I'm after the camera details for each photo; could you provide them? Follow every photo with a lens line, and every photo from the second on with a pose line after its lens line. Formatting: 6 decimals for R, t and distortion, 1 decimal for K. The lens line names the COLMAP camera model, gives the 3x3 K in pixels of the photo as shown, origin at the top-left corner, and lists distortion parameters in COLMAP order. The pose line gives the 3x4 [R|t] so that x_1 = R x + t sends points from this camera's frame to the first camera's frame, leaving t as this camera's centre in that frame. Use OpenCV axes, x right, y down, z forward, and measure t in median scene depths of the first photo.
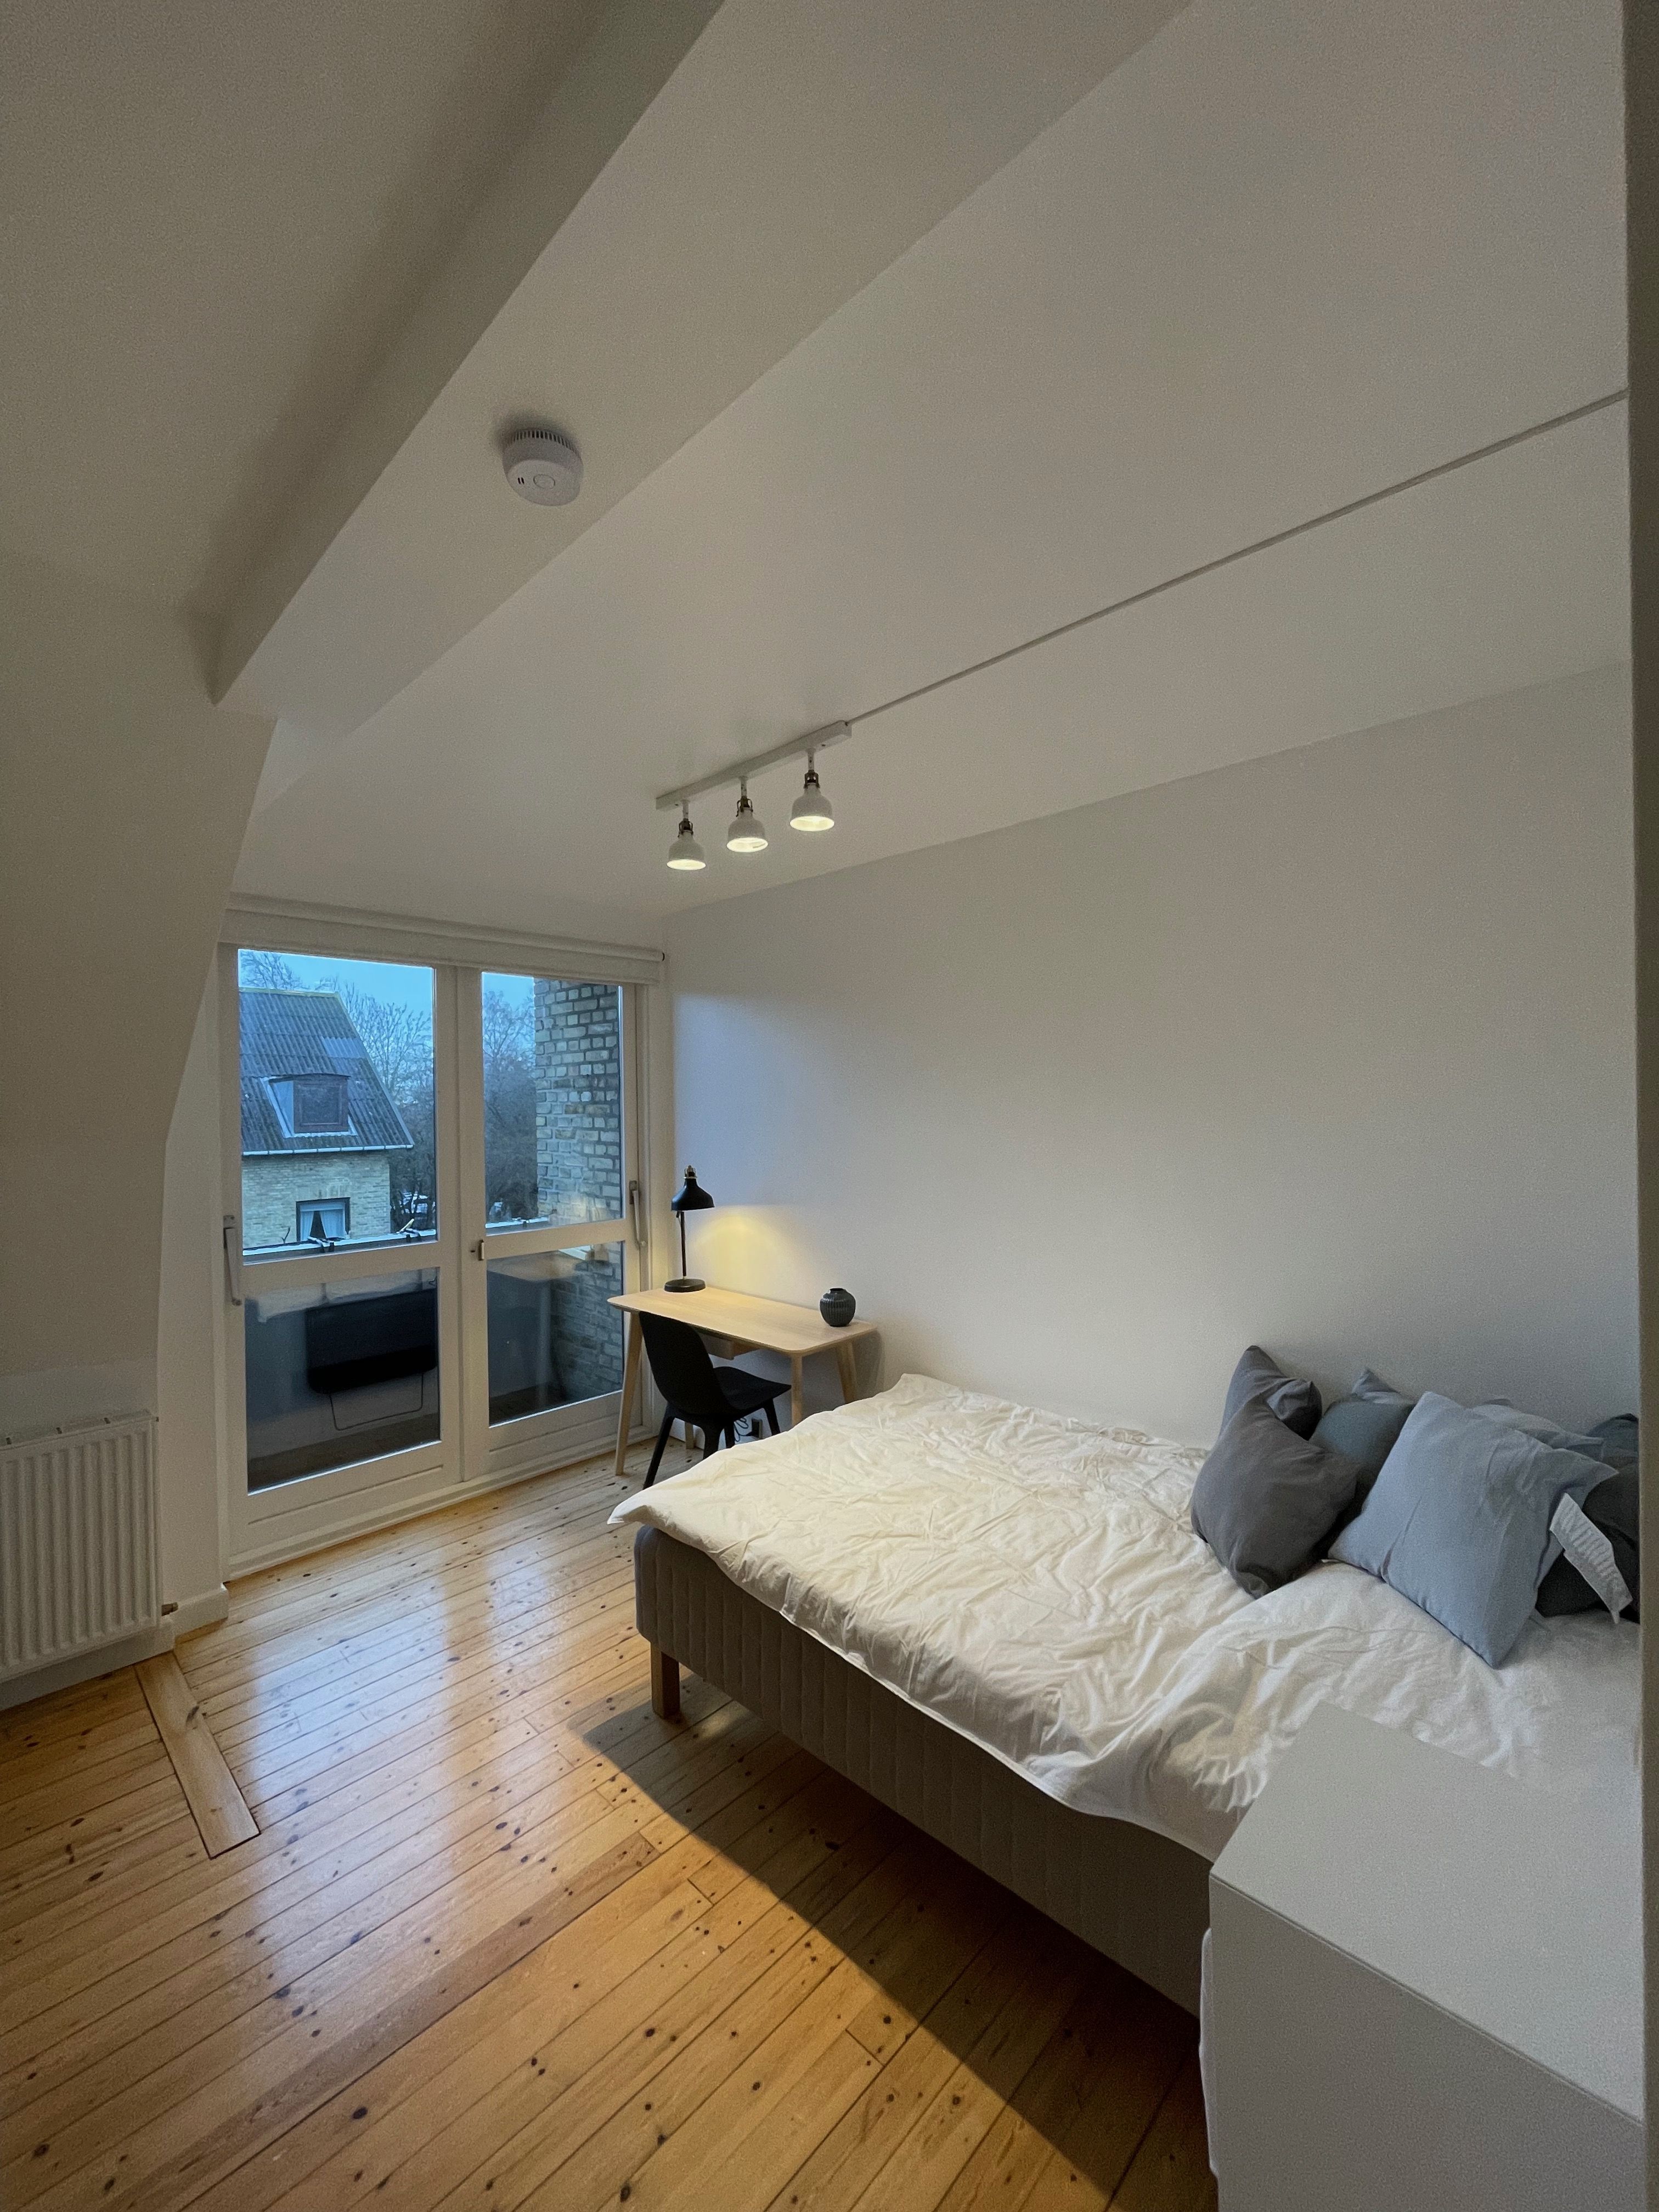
lens RADIAL K [[890.5, 0, 830.8], [0, 890.5, 1104.4], [0, 0, 1]] dist [-0.001979, -0.000432]
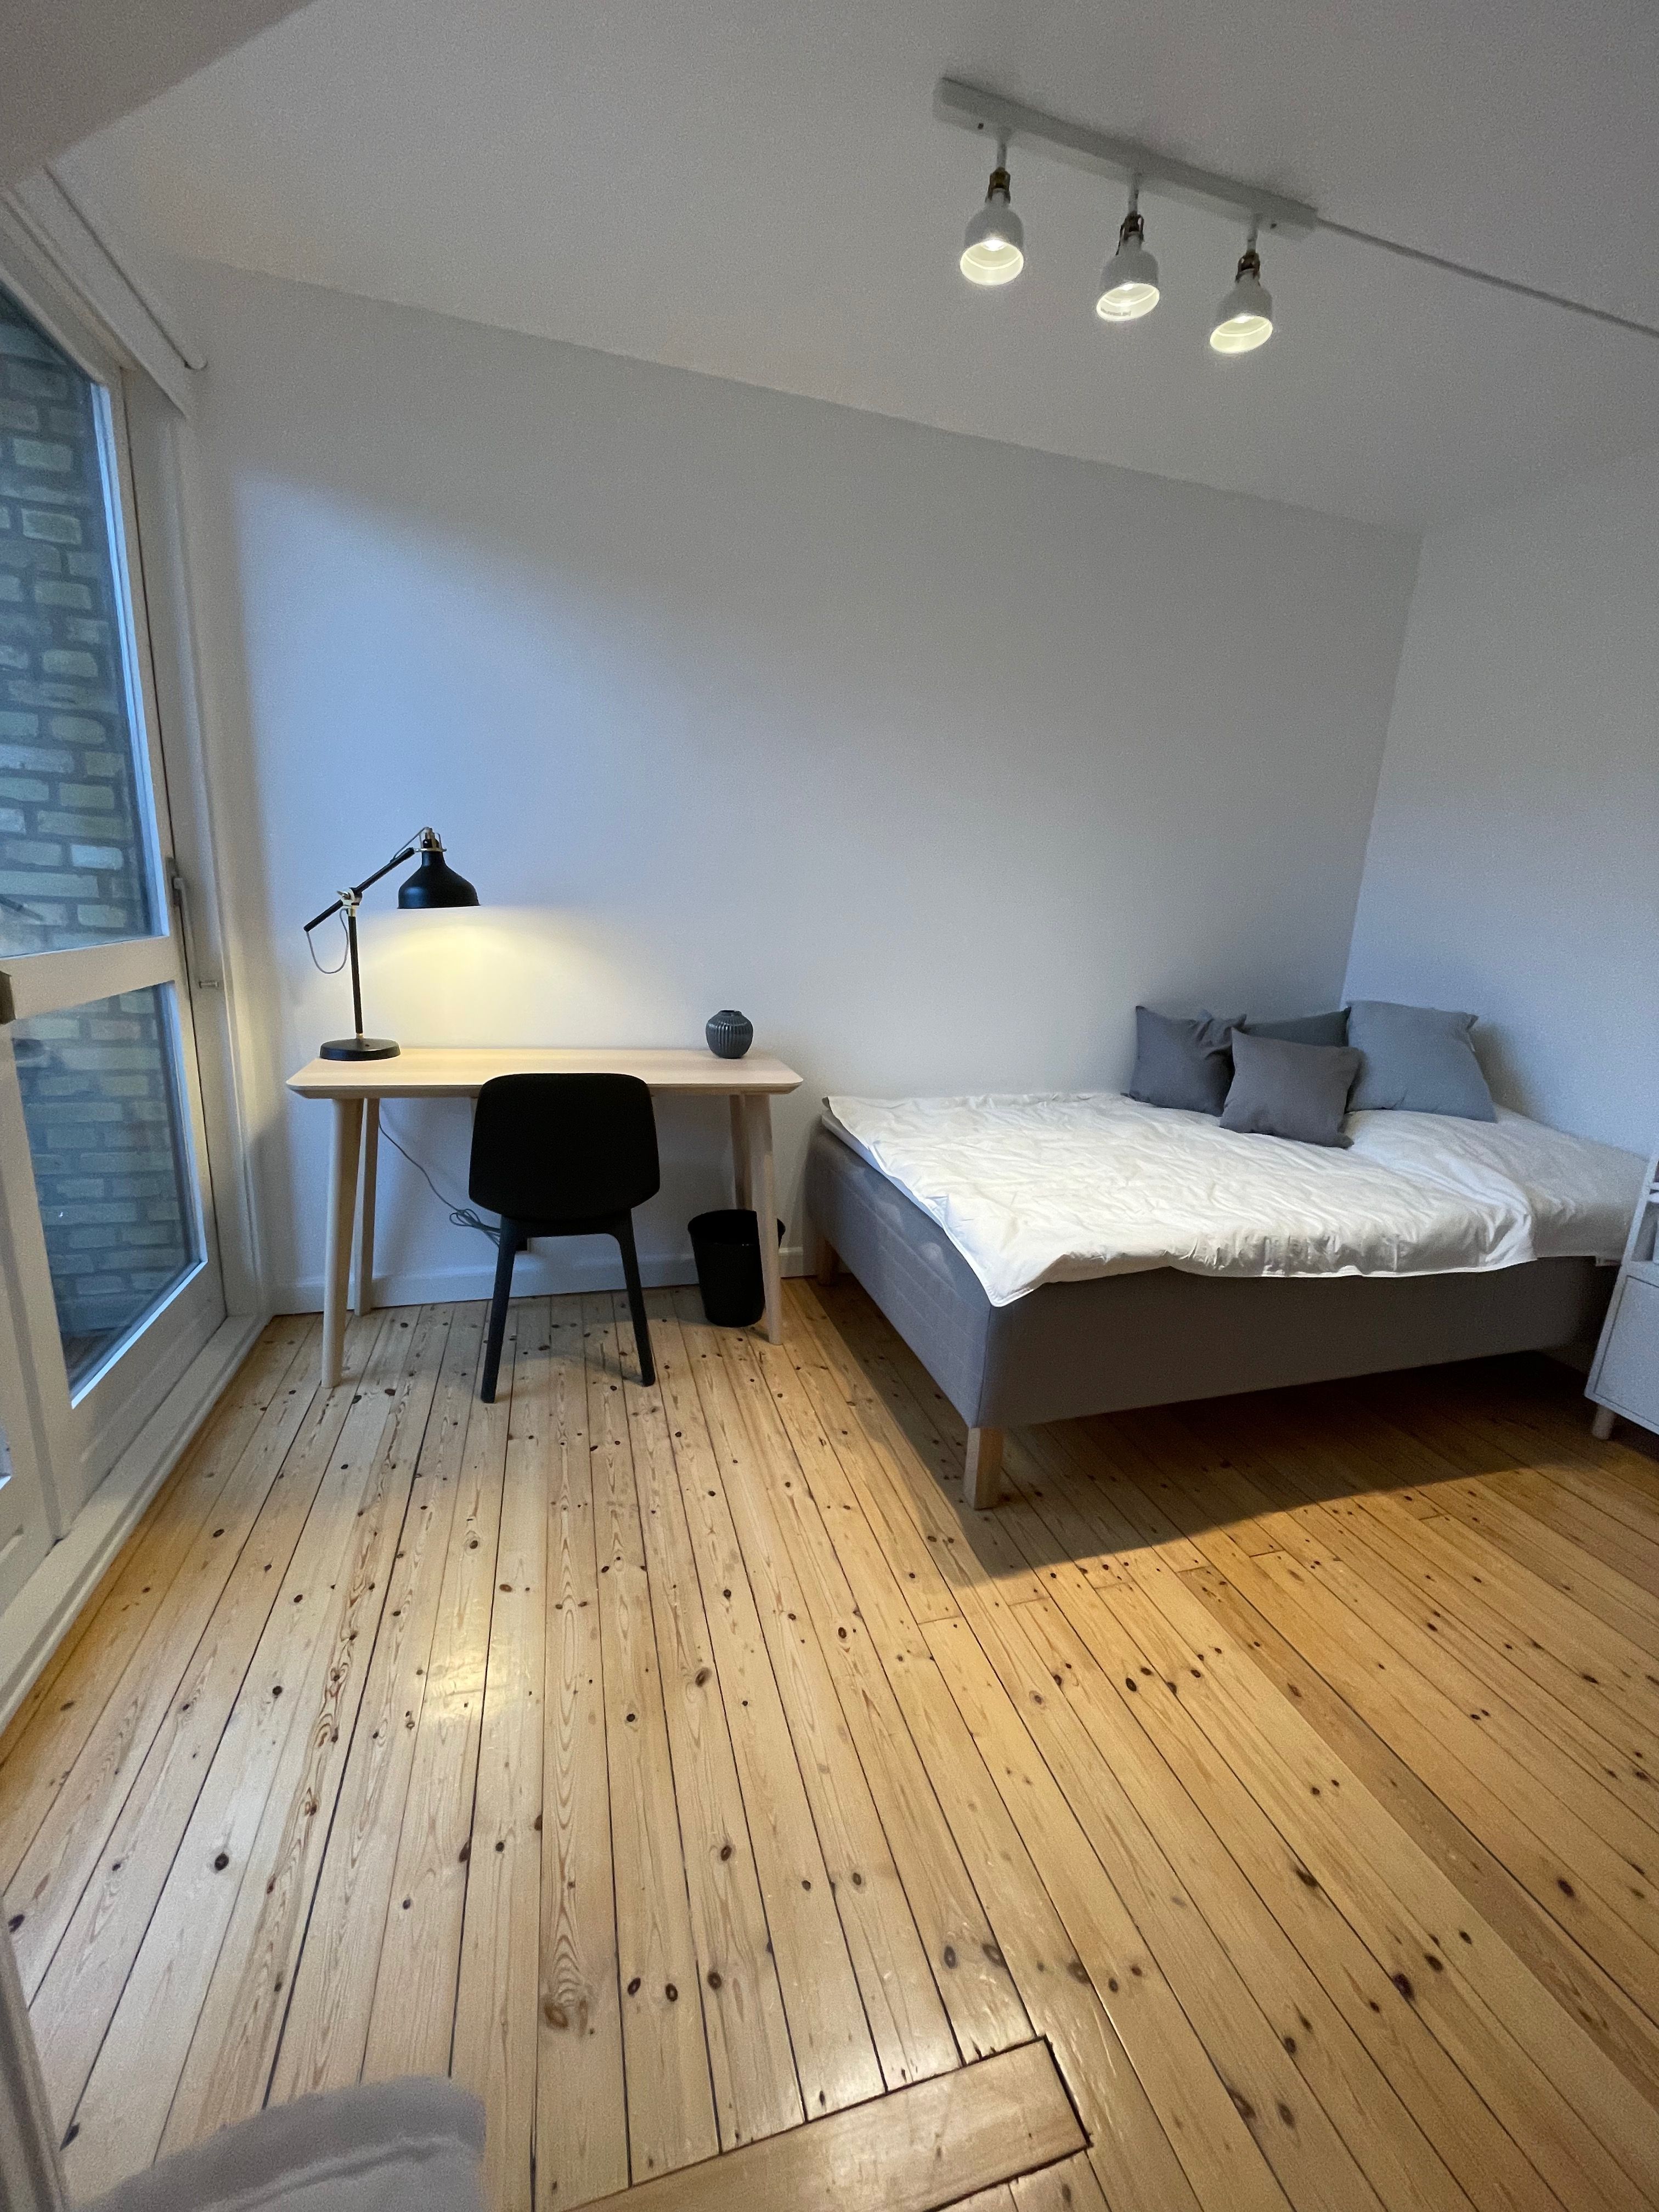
lens RADIAL K [[890.5, 0, 821.6], [0, 890.5, 1106.3], [0, 0, 1]] dist [-0.001979, -0.000432]
pose [[0.490538, -0.161165, 0.856387, -1.108762], [-0.055343, 0.975003, 0.215188, 0.210080], [-0.869660, -0.152953, 0.469357, 1.002407]]
